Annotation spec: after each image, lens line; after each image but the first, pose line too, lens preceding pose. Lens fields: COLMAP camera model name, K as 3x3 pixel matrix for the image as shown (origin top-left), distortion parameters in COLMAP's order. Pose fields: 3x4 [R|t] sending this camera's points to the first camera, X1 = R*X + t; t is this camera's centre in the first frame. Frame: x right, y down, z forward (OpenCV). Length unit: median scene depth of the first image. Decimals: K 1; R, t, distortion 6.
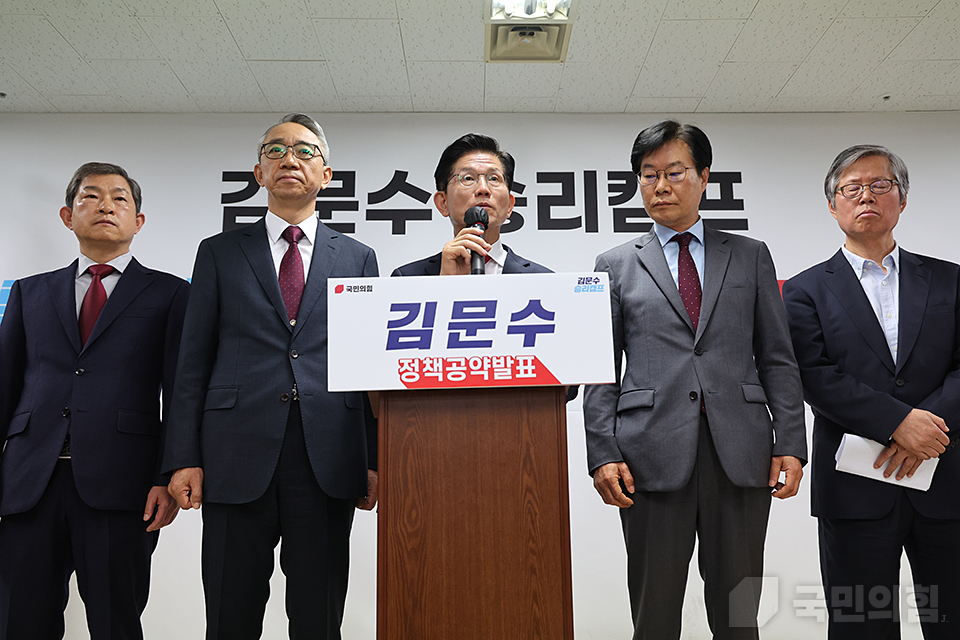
lens RADIAL K [[871.1, 0, 480.0], [0, 871.1, 320.0], [0, 0, 1]] dist [-0.009547, 0.005527]
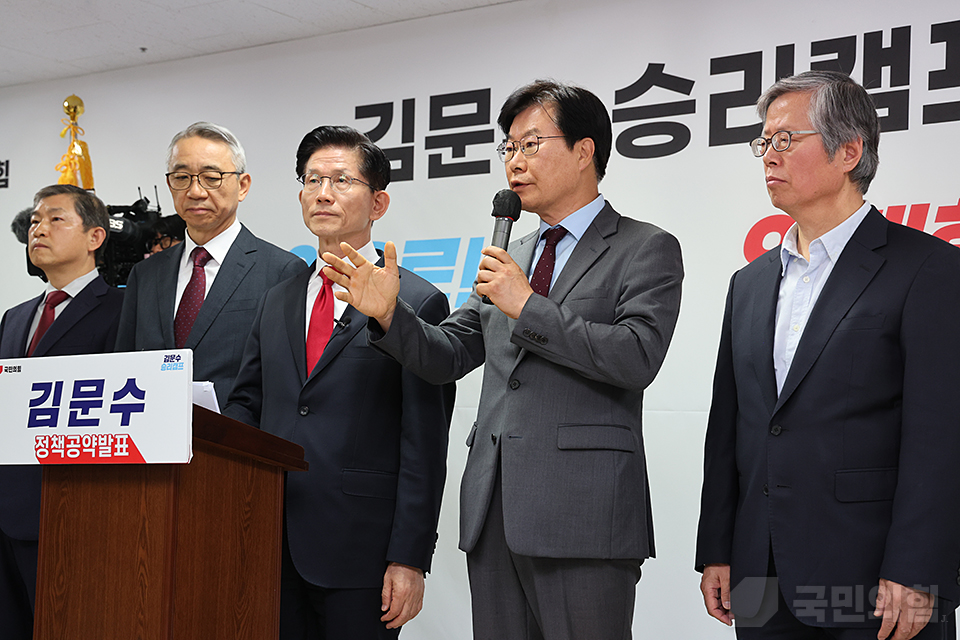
lens RADIAL K [[1485.0, 0, 480.0], [0, 1485.0, 320.0], [0, 0, 1]] dist [0.192794, 0.091117]
pose [[0.814098, -0.020075, -0.580381, 1.419244], [0.088871, 0.991937, 0.090347, -0.214108], [0.573888, -0.125130, 0.809318, -0.174224]]
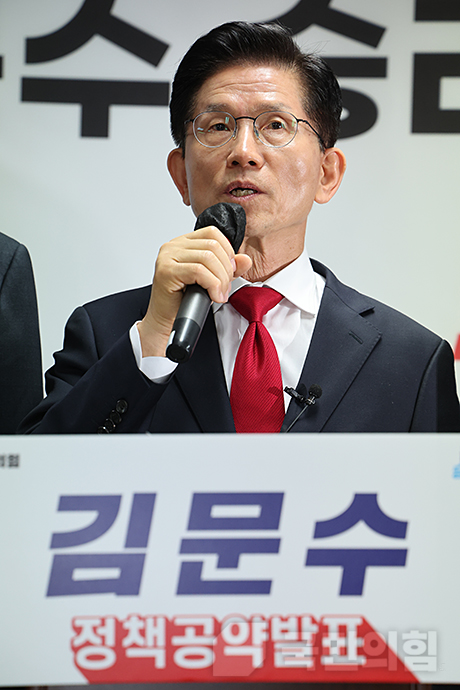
lens RADIAL K [[2001.8, 0, 213.8], [0, 2001.8, 344.0], [0, 0, 1]] dist [0.621287, -0.472817]
pose [[0.998993, 0.024033, -0.037884, 0.020557], [-0.020793, 0.996273, 0.083718, -0.192657], [0.039755, -0.082846, 0.995769, -0.072873]]
